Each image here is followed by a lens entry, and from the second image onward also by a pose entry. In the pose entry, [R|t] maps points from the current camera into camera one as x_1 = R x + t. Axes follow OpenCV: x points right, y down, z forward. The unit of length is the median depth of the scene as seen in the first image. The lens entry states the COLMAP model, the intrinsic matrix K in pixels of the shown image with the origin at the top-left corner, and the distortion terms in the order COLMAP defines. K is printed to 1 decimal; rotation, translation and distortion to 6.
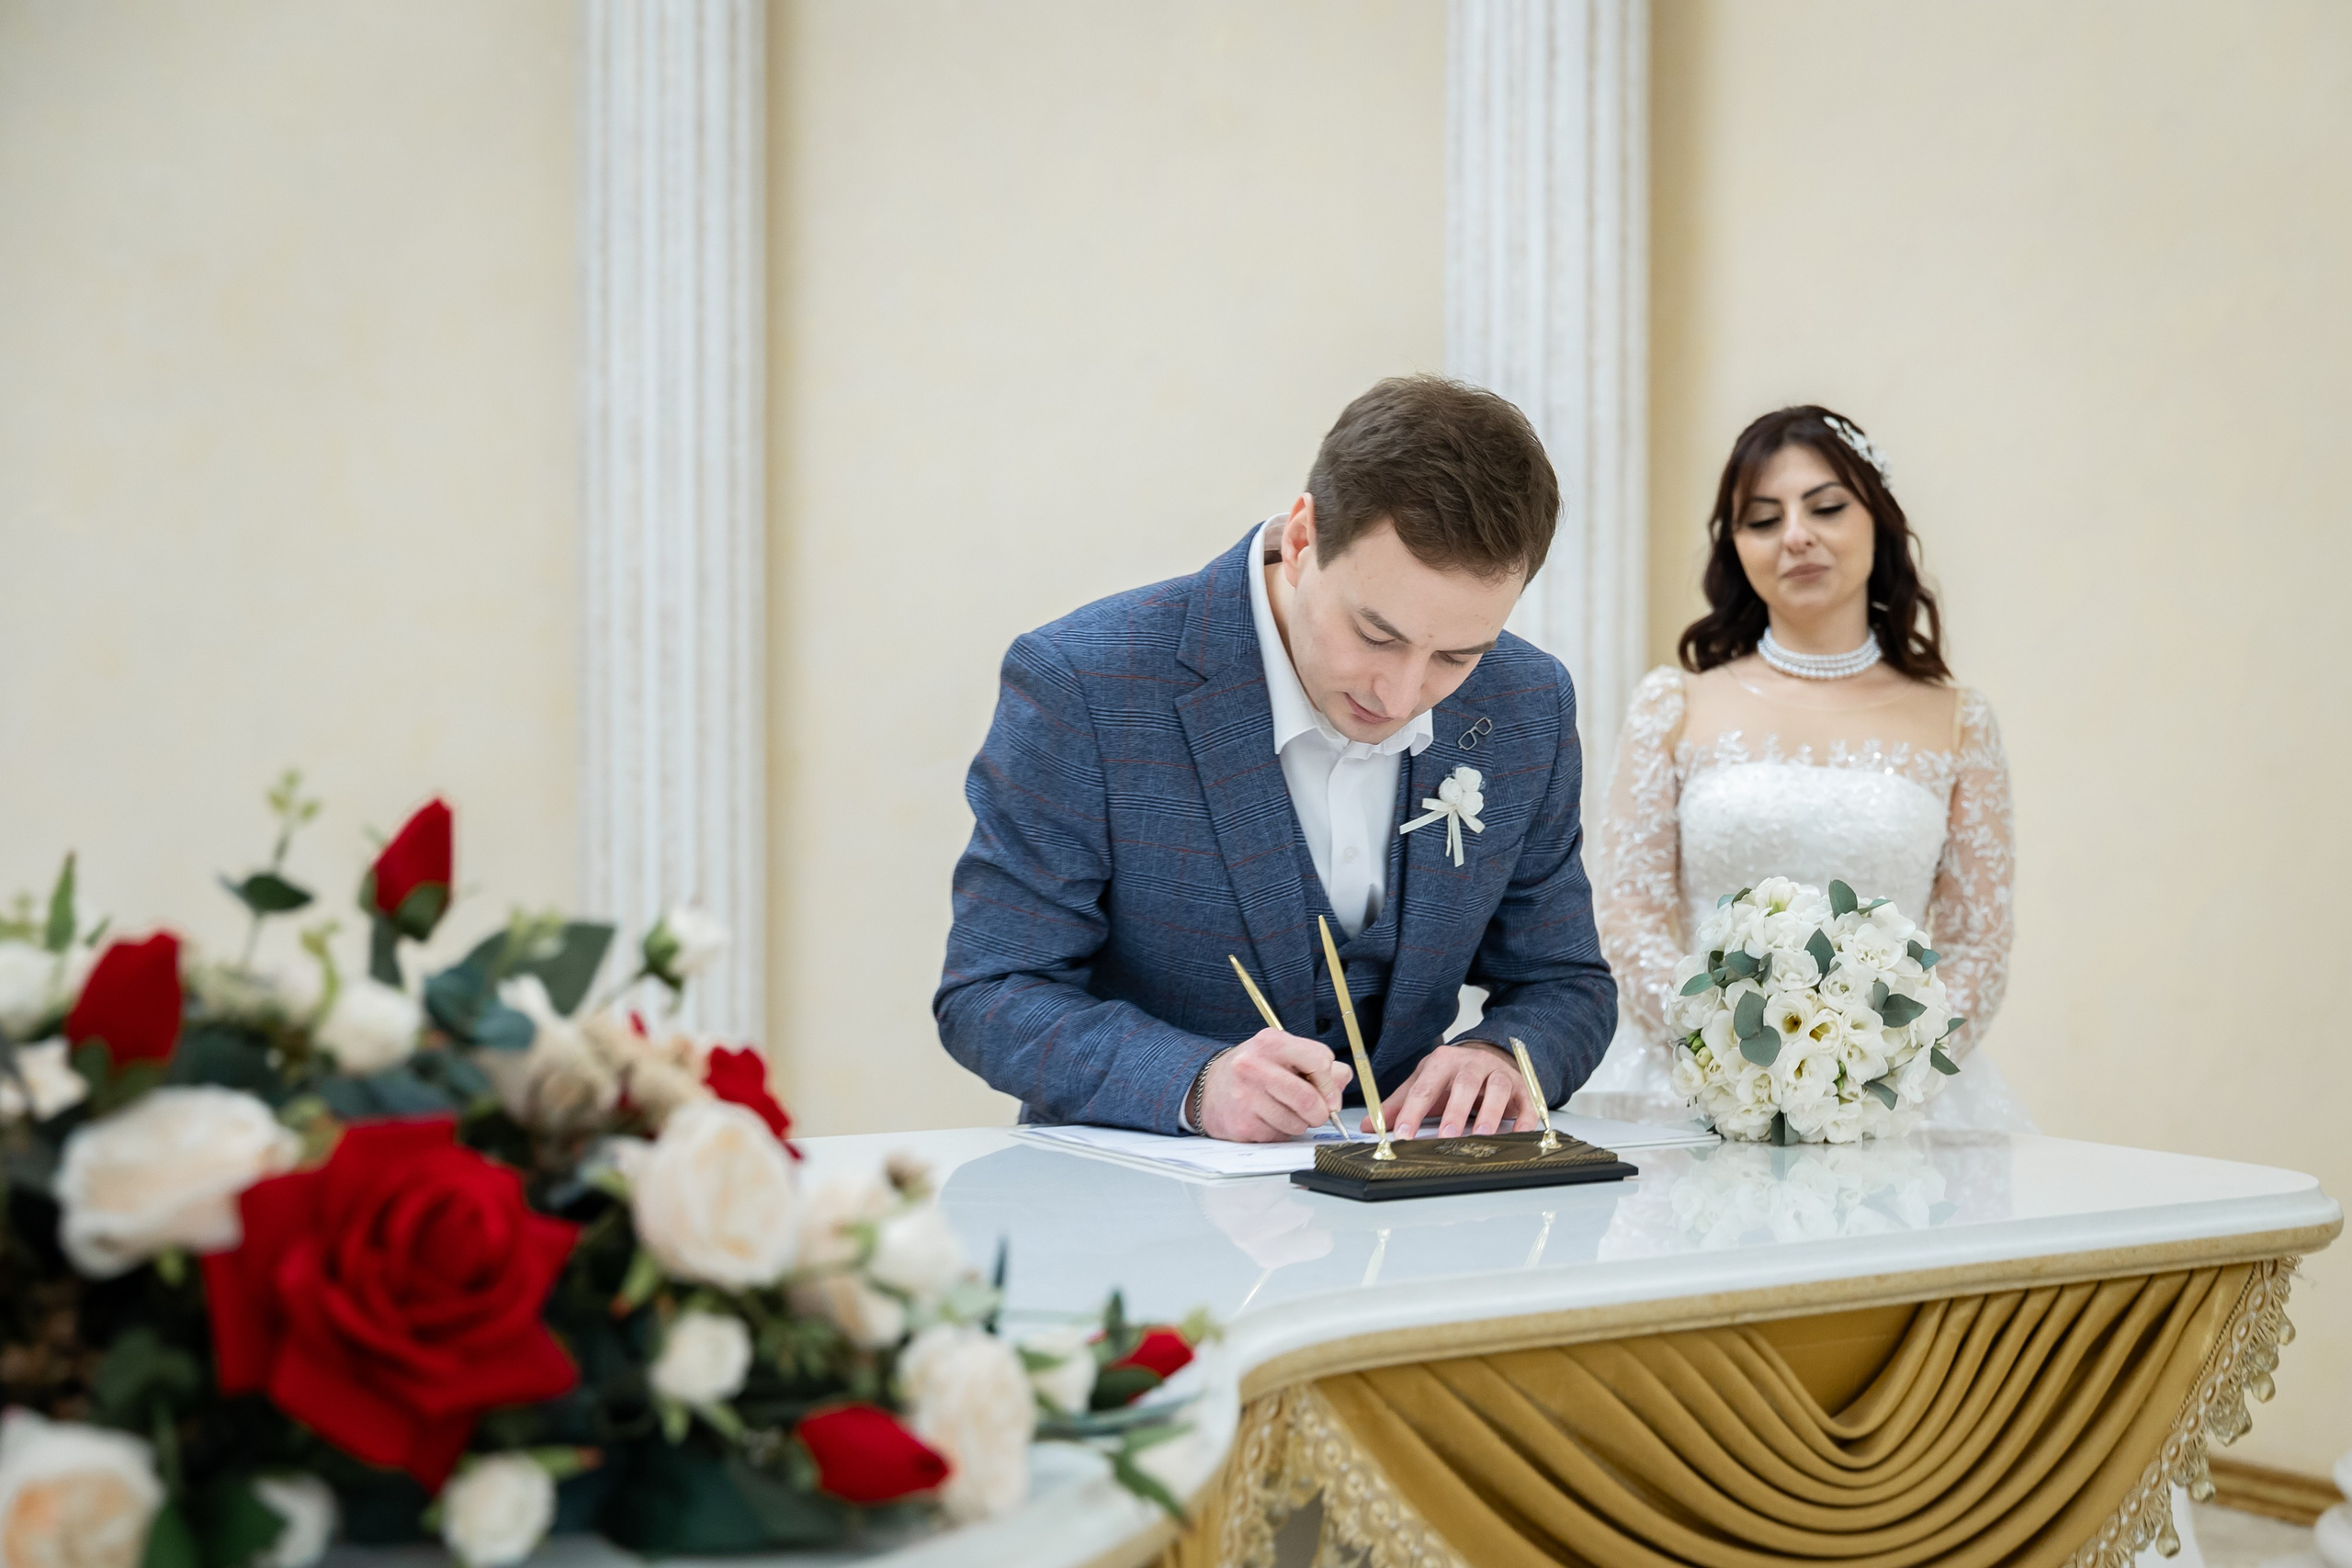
lens RADIAL K [[2710.9, 0, 1176.0], [0, 2710.9, 784.0], [0, 0, 1]] dist [0.002651, -0.005340]
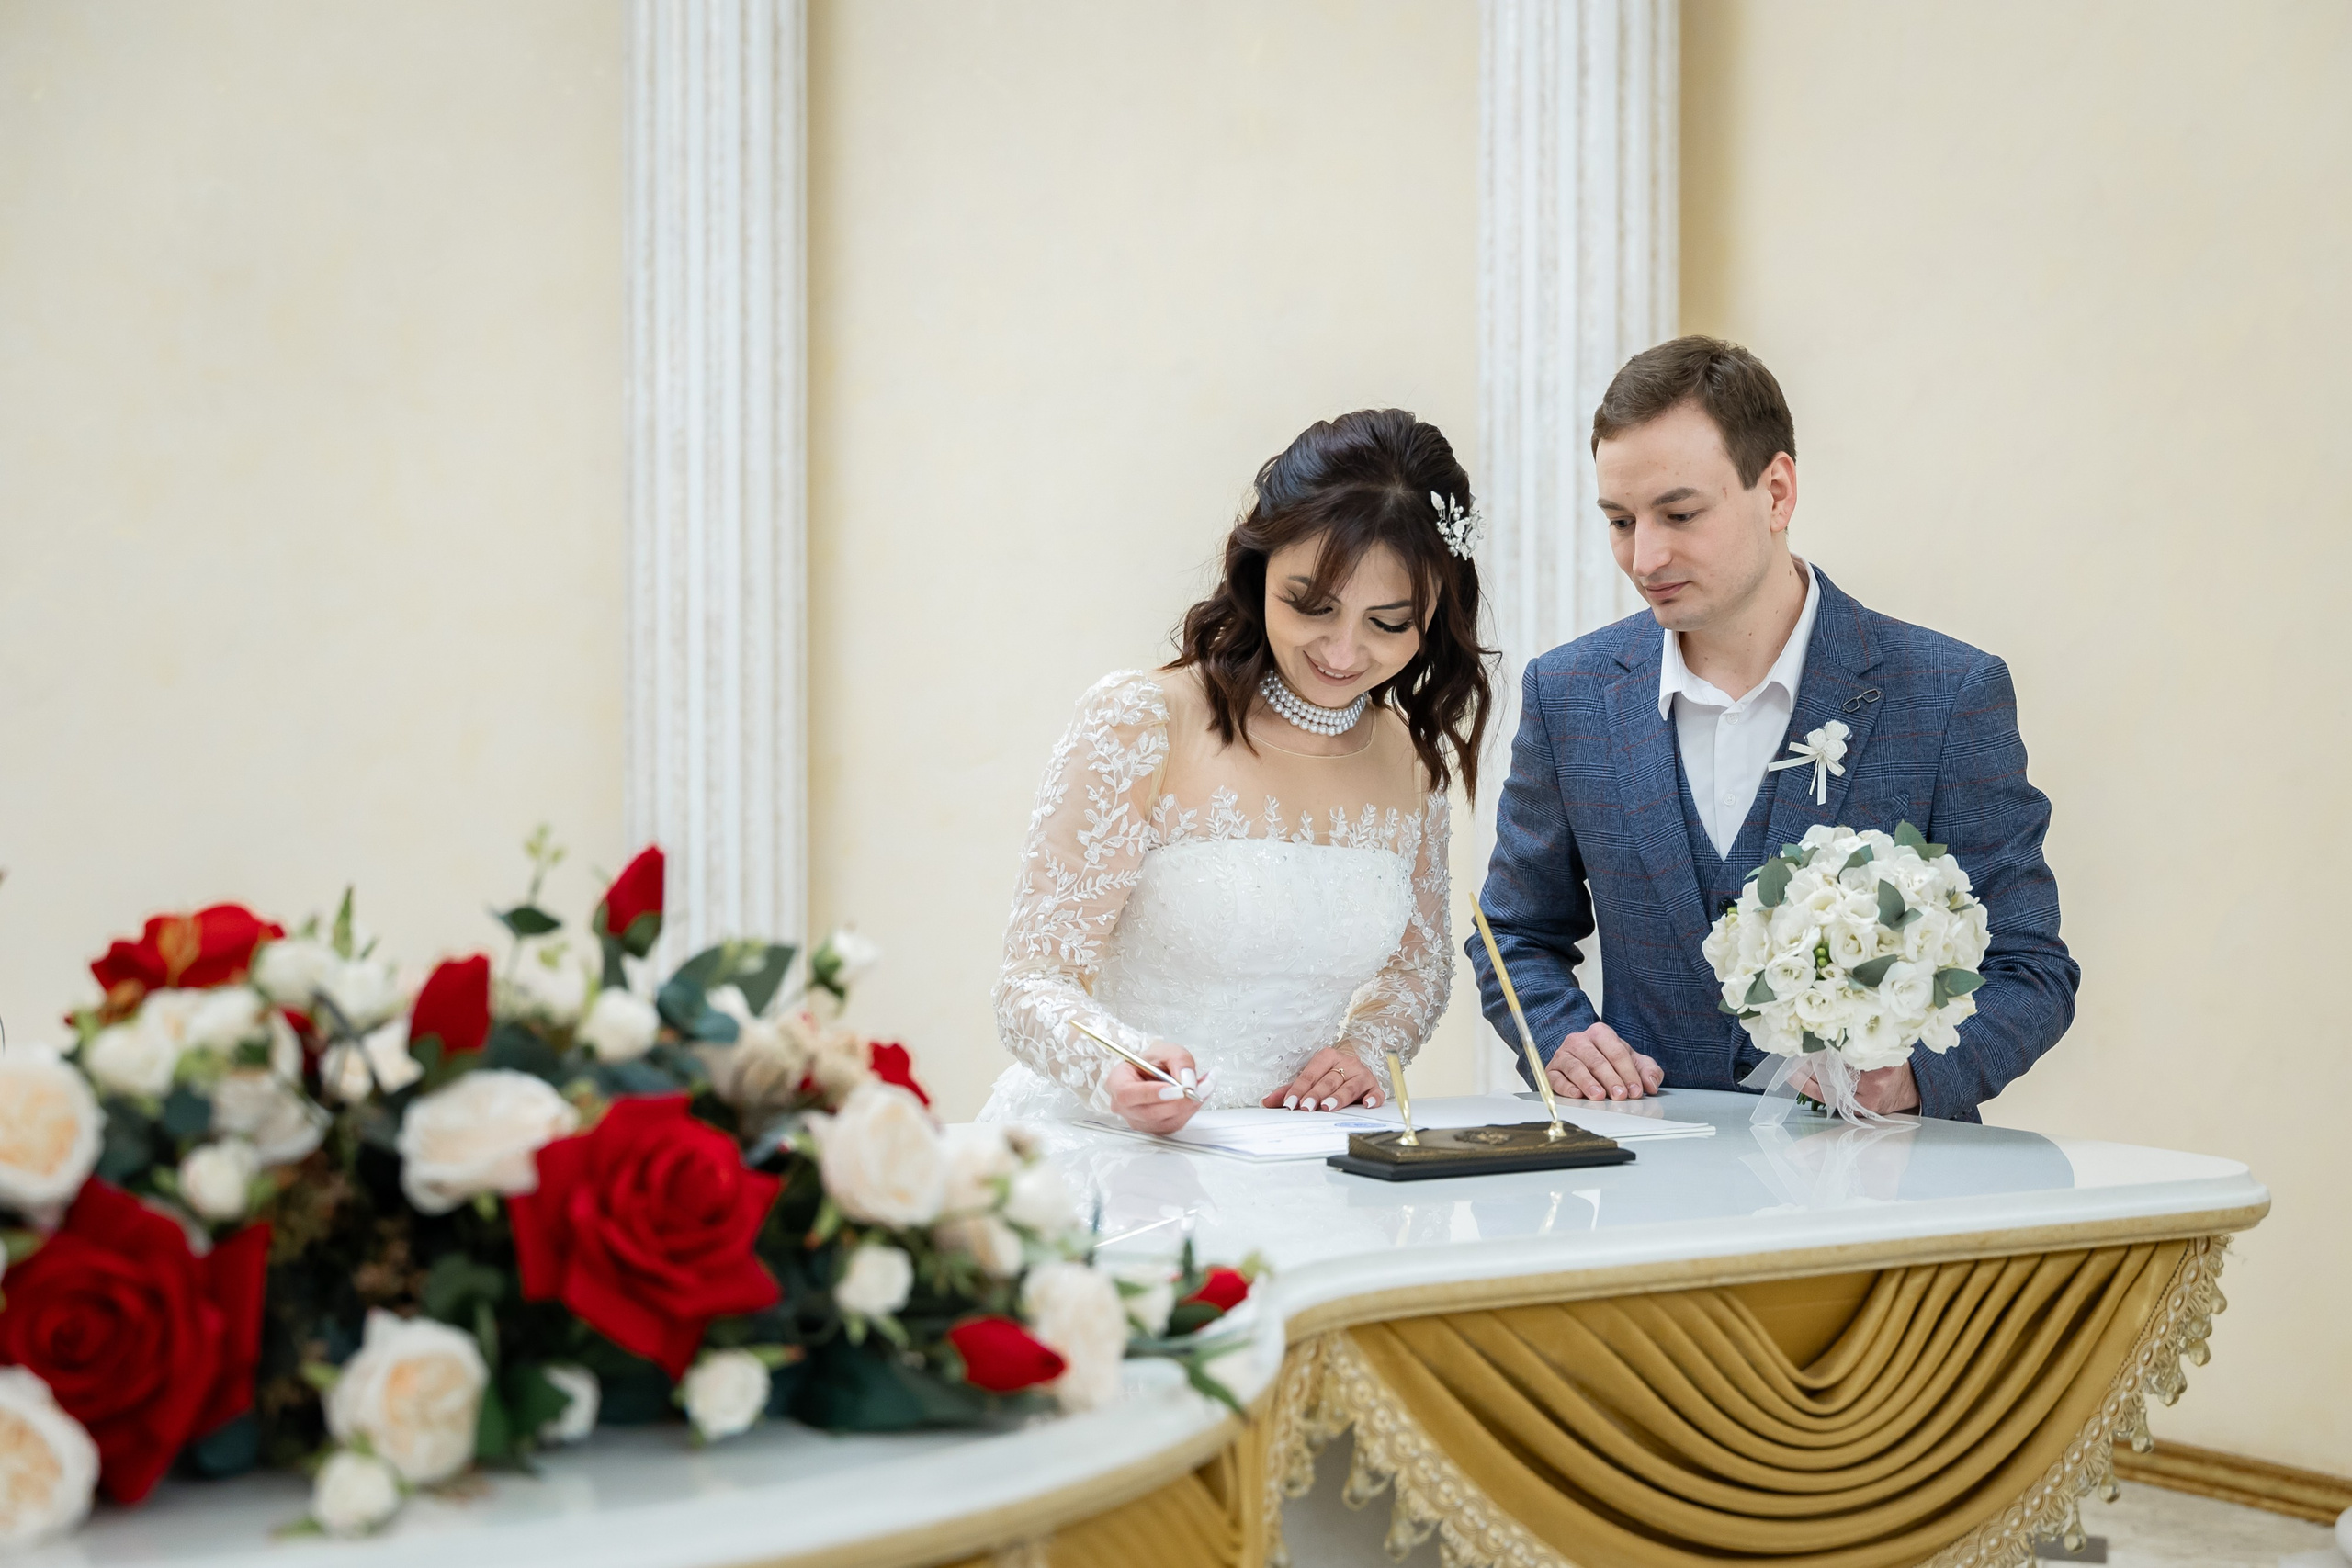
lens RADIAL K [[2674.1, 0, 1176.0], [0, 2674.1, 784.0], [0, 0, 1]] dist [0.006556, 0.022575]
pose [[0.999908, 0.000401, -0.013586, -0.007909], [-0.000429, 0.999998, -0.002002, -0.014437], [0.013585, 0.002008, 0.999906, -0.169607]]
